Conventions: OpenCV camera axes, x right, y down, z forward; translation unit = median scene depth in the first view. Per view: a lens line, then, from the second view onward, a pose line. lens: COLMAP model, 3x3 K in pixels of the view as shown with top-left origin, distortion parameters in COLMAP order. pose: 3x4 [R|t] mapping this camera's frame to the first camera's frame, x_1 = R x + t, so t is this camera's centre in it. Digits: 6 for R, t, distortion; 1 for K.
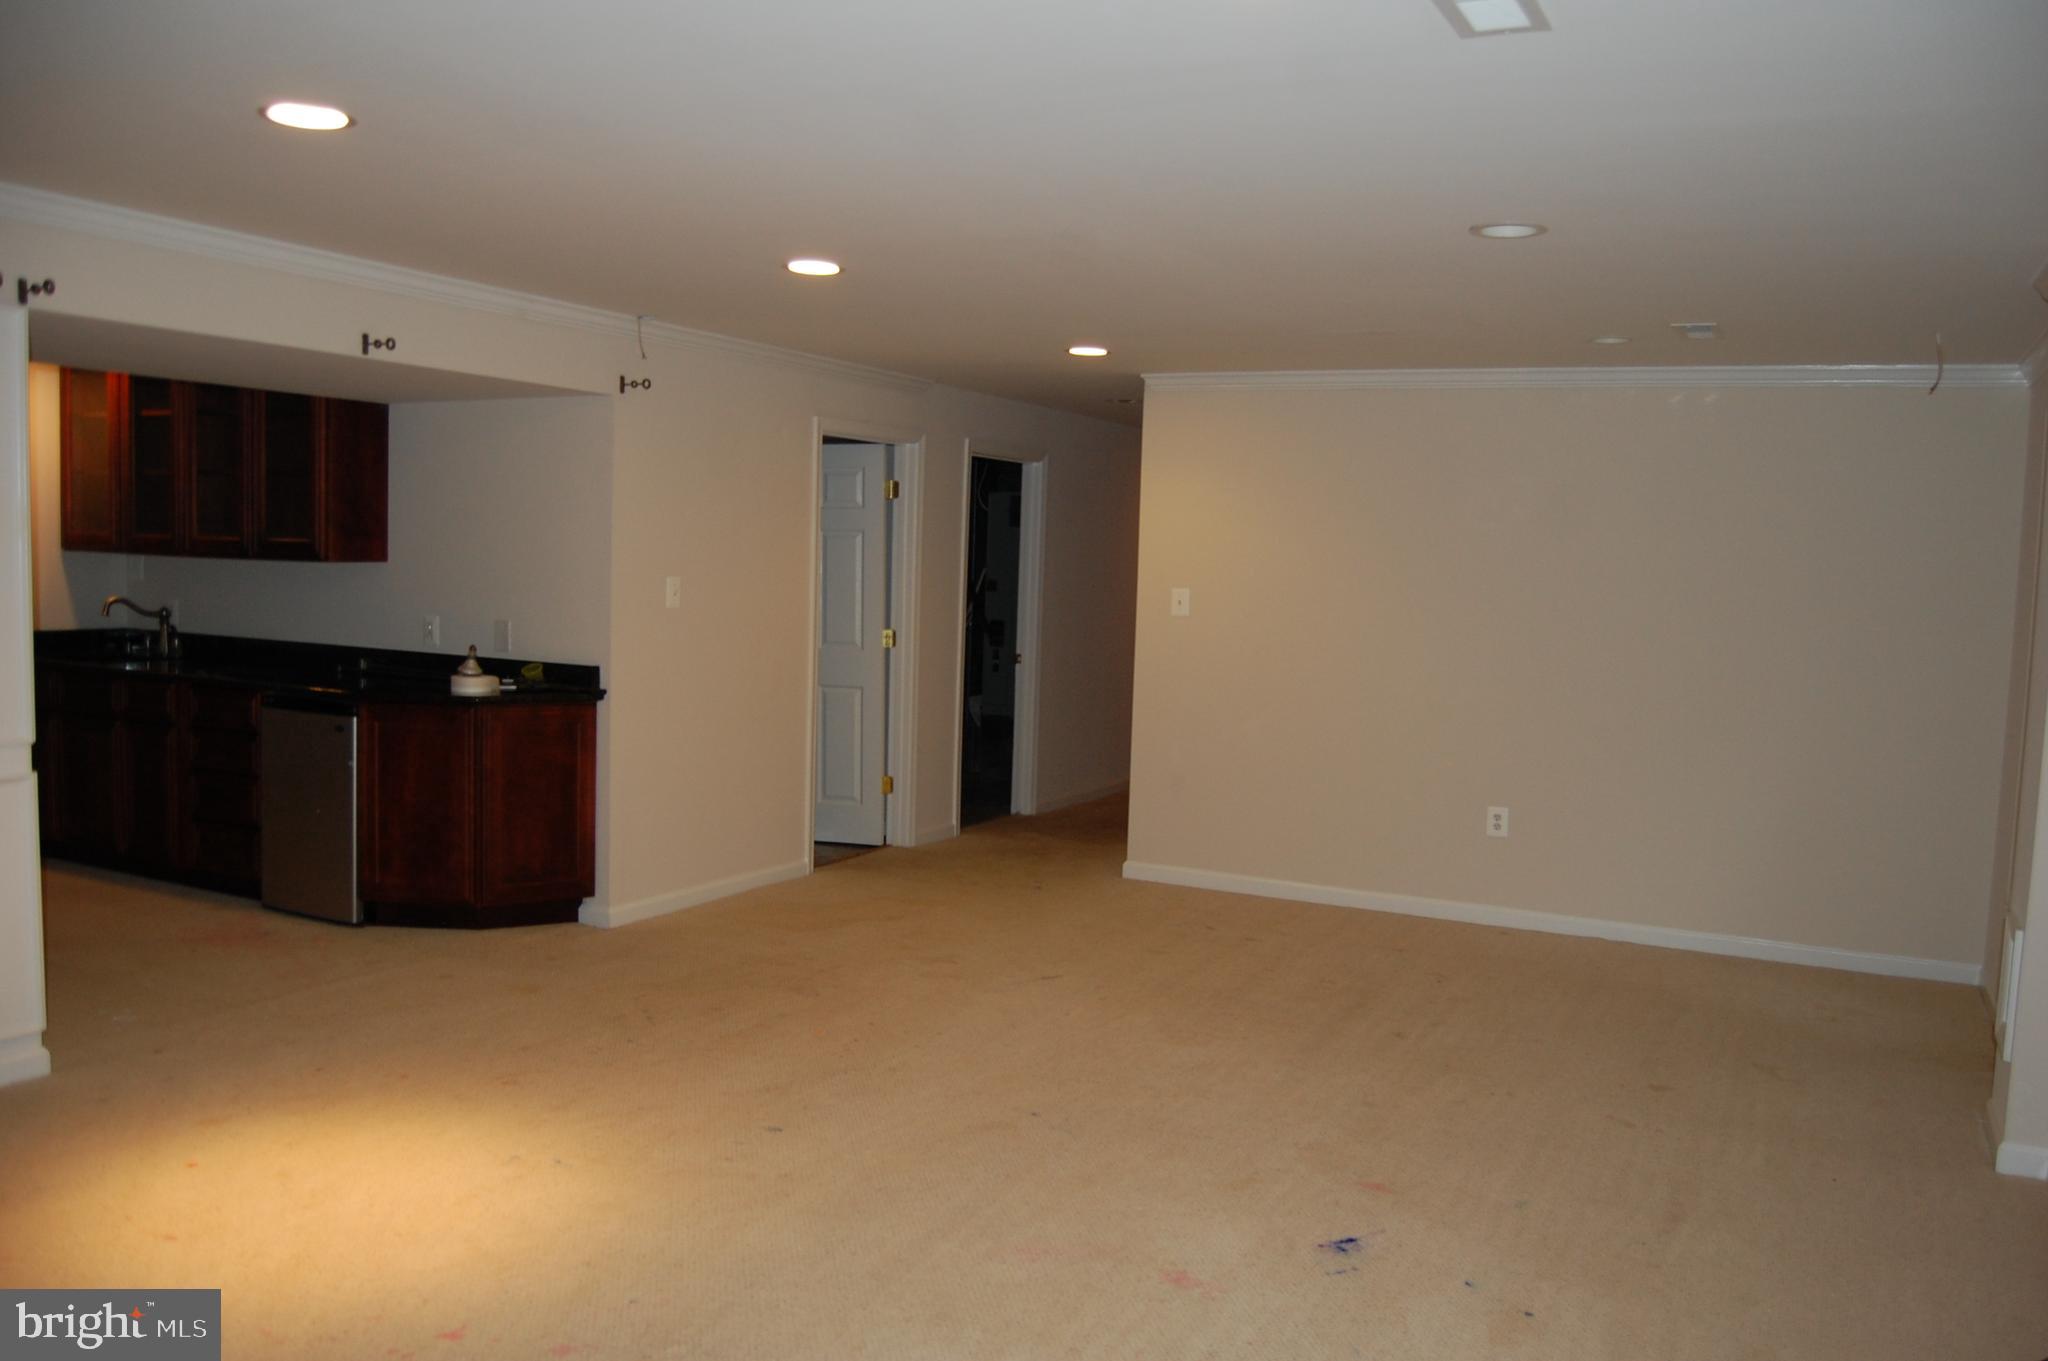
lens RADIAL K [[1615.3, 0, 1027.3], [0, 1615.3, 679.6], [0, 0, 1]] dist [-0.088595, 0.030686]
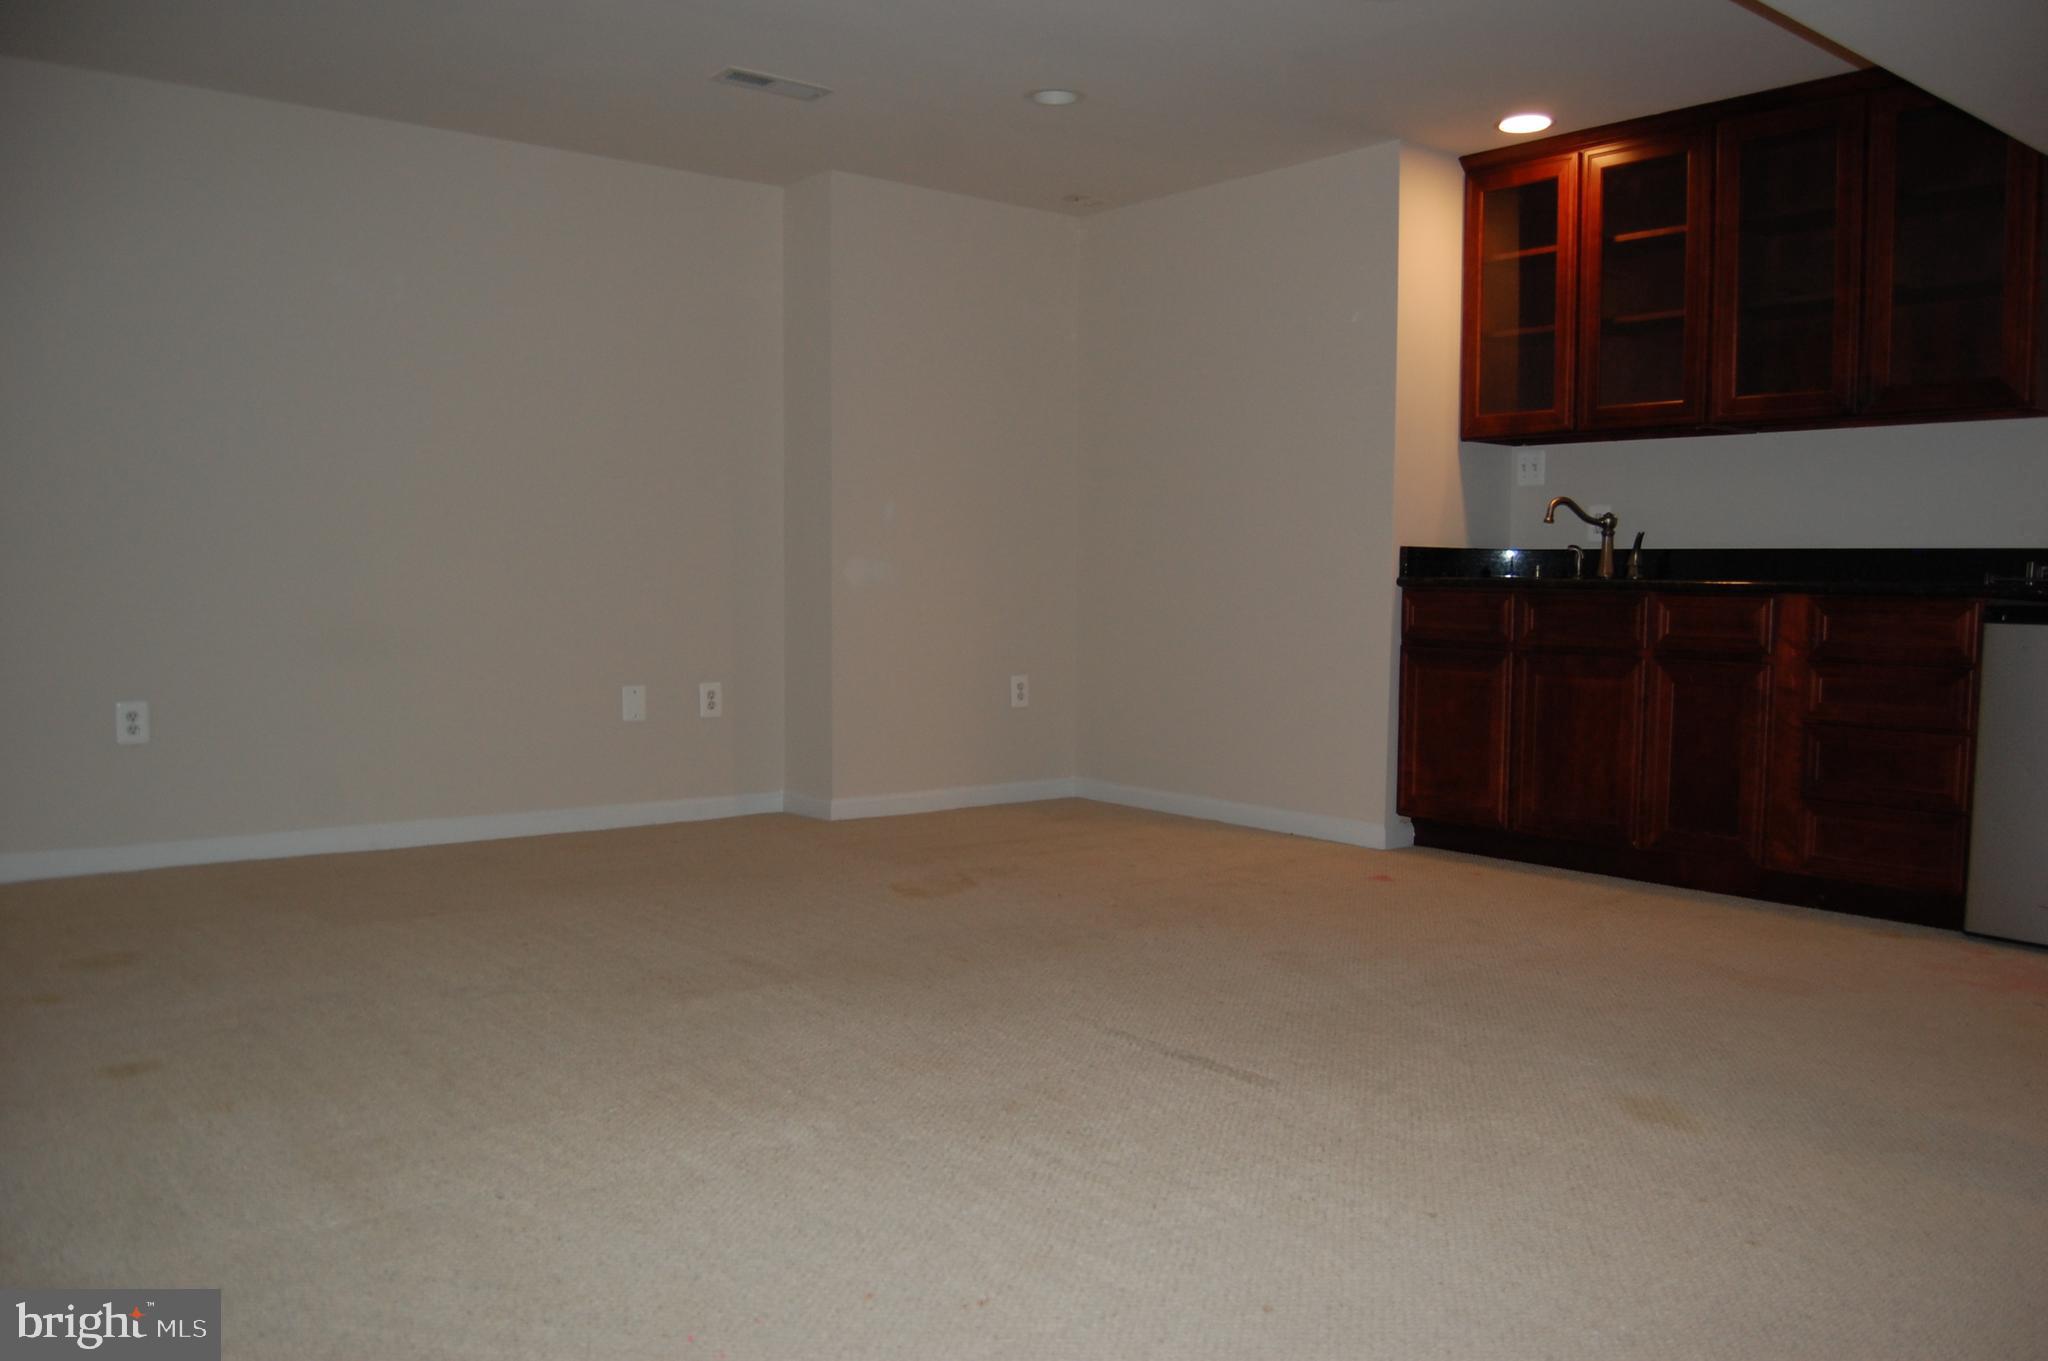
lens RADIAL K [[1615.3, 0, 1030.0], [0, 1615.3, 681.1], [0, 0, 1]] dist [-0.088595, 0.030686]
pose [[0.911217, 0.003900, -0.411909, -0.519049], [-0.011741, 0.999795, -0.016507, 0.050430], [0.411760, 0.019877, 0.911075, 0.230947]]
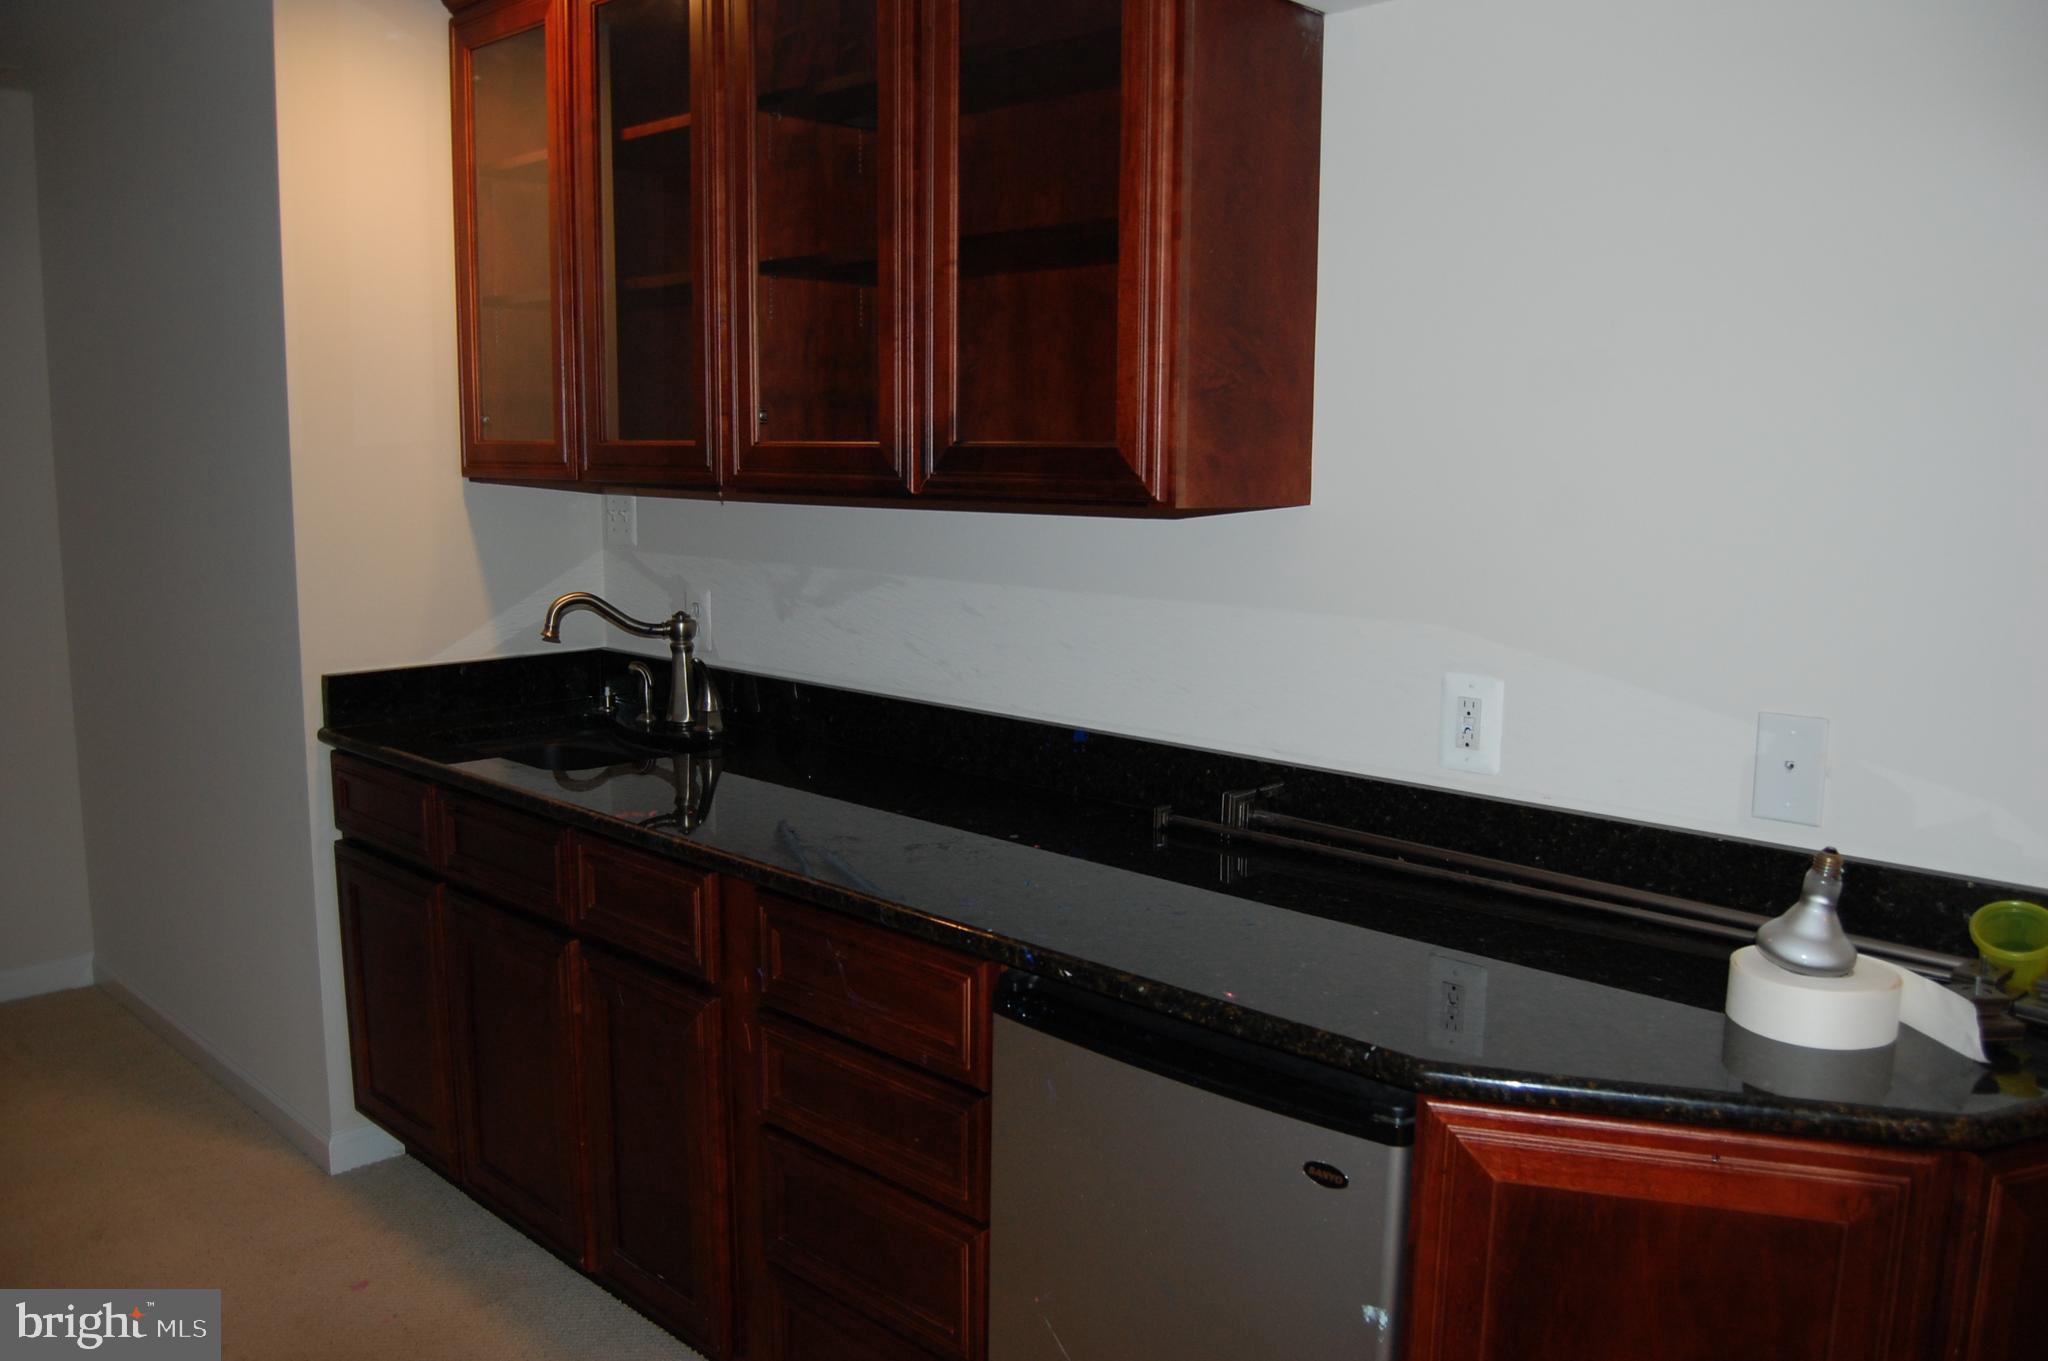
lens RADIAL K [[1615.3, 0, 1018.5], [0, 1615.3, 675.4], [0, 0, 1]] dist [-0.088595, 0.030686]
pose [[0.956975, 0.015056, -0.289778, -0.354552], [0.000700, 0.998530, 0.054190, -0.056147], [0.290168, -0.052062, 0.955558, 0.647846]]
